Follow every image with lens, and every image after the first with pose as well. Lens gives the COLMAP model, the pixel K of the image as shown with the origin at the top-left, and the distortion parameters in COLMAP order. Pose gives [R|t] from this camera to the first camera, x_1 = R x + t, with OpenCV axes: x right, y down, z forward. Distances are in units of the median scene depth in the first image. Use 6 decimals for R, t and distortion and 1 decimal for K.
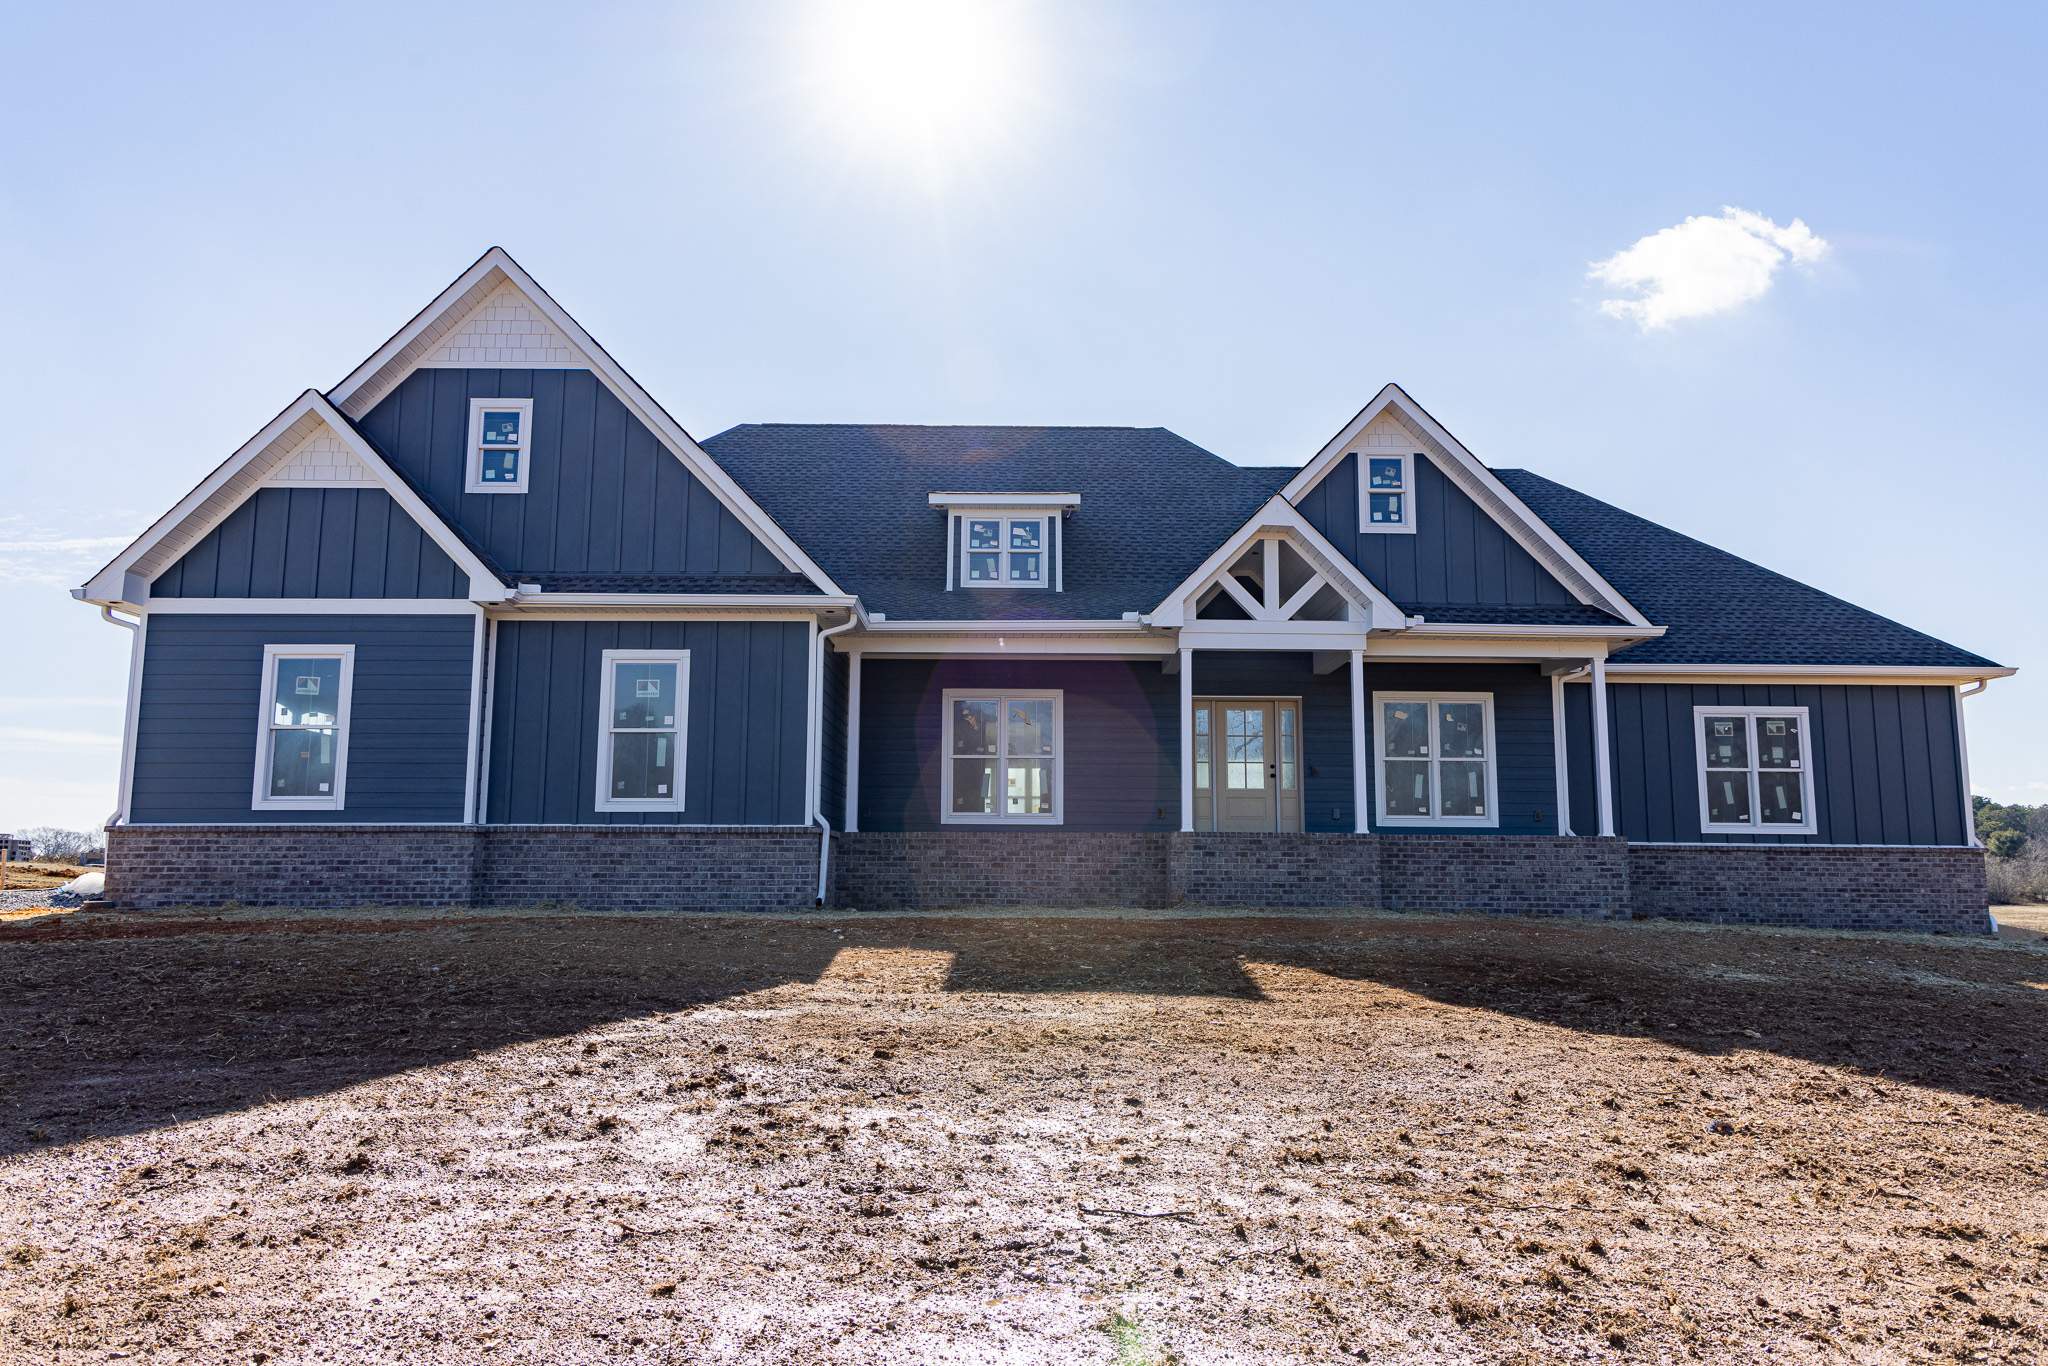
lens RADIAL K [[1419.4, 0, 1024.0], [0, 1419.4, 683.0], [0, 0, 1]] dist [0.018390, 0.000812]
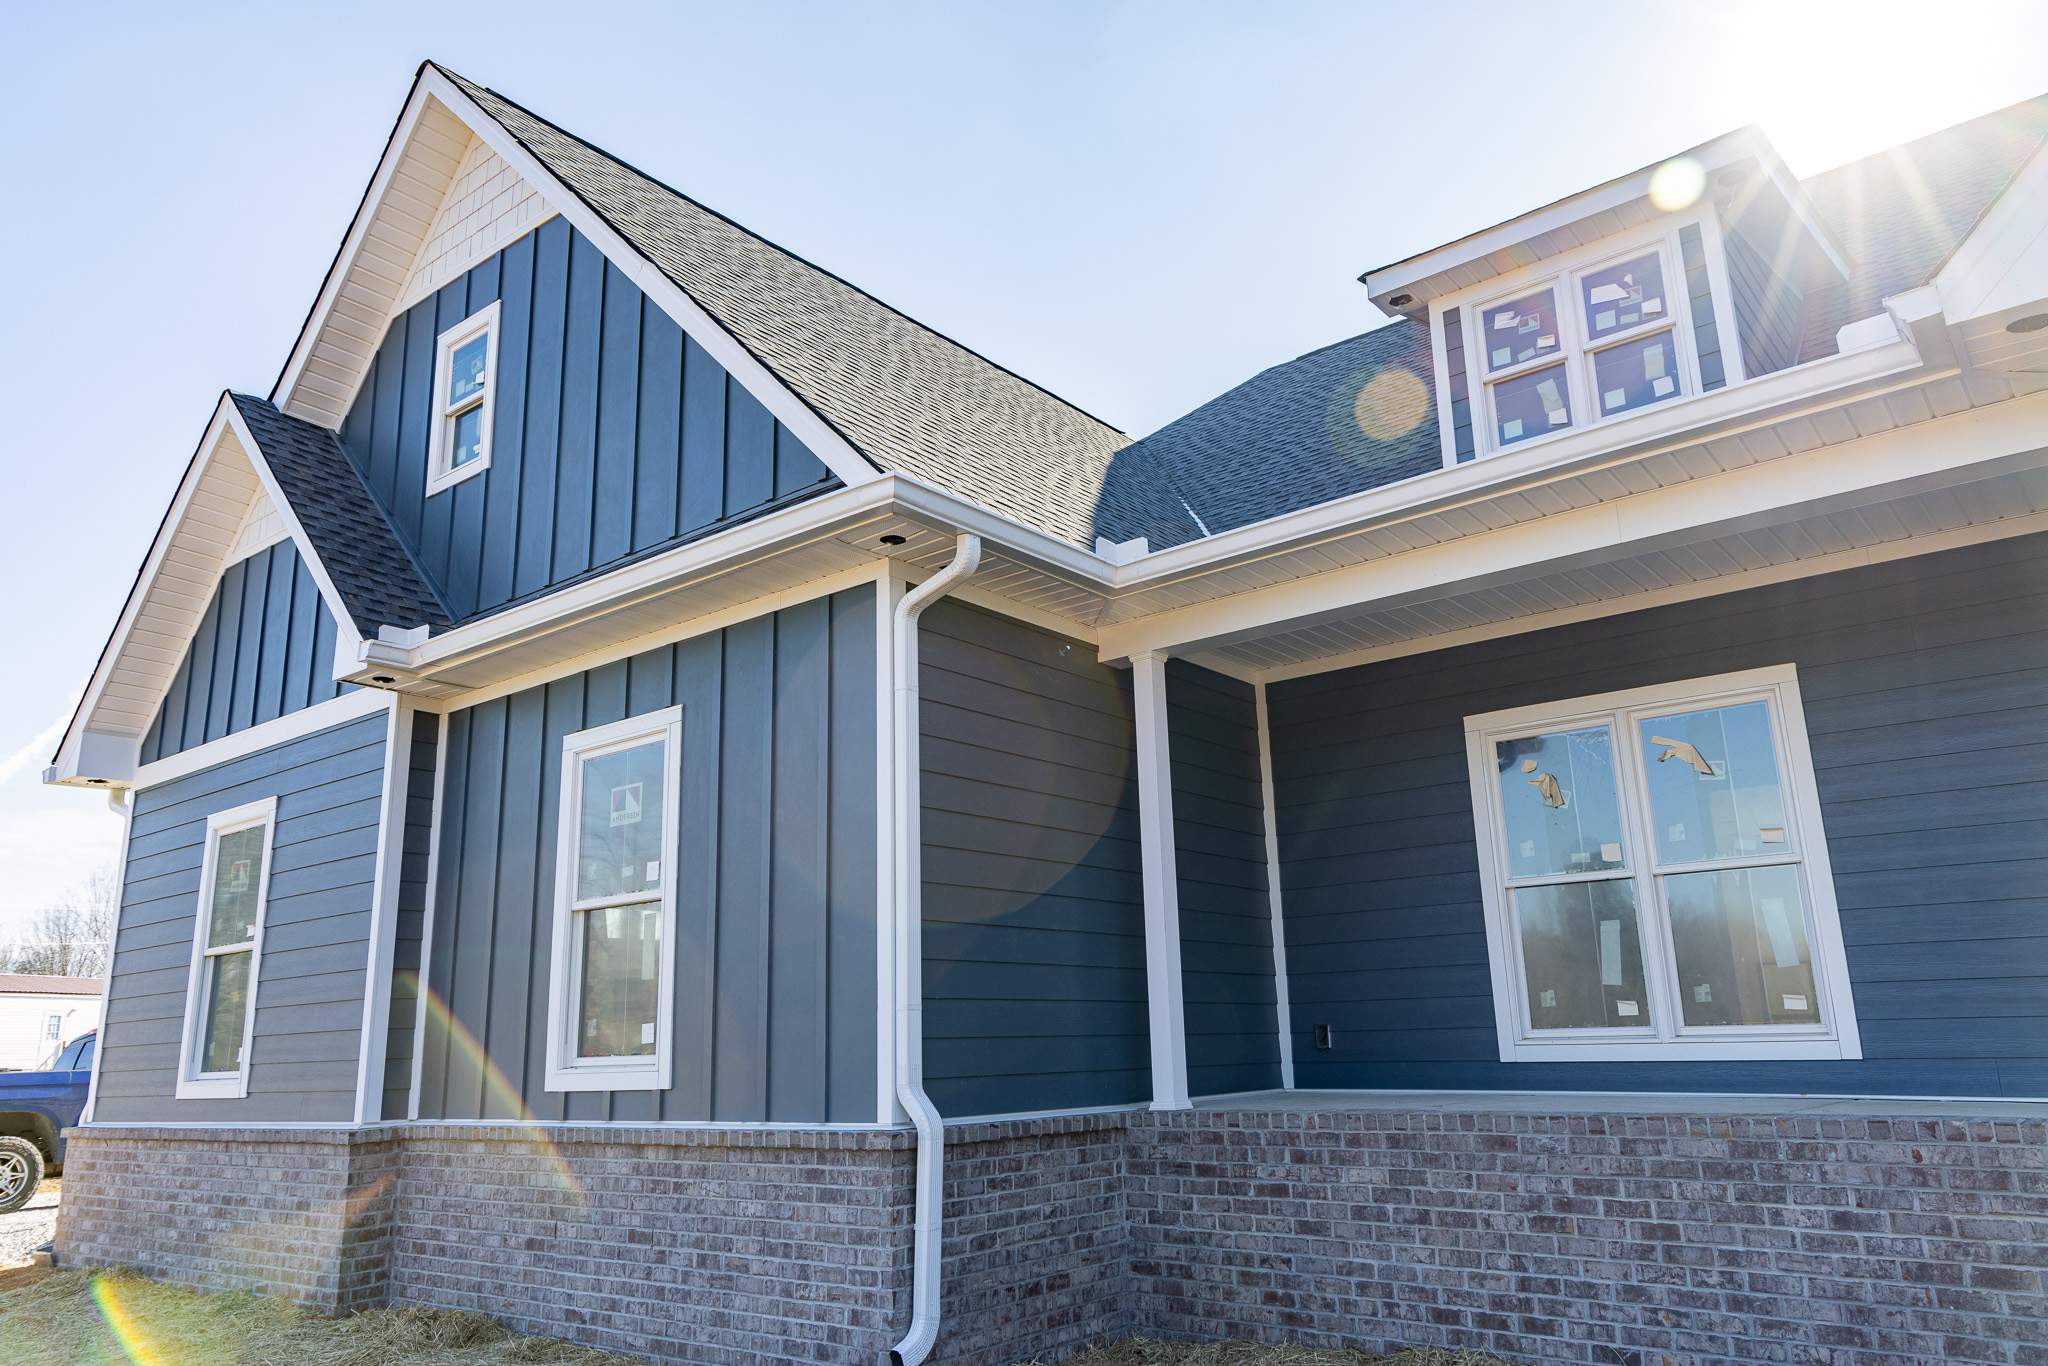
lens RADIAL K [[1419.4, 0, 1024.0], [0, 1419.4, 683.0], [0, 0, 1]] dist [0.018390, 0.000812]
pose [[0.772888, -0.182646, -0.607688, 0.111482], [0.118712, 0.982390, -0.144282, 0.045272], [0.623339, 0.039374, 0.780960, 0.717782]]
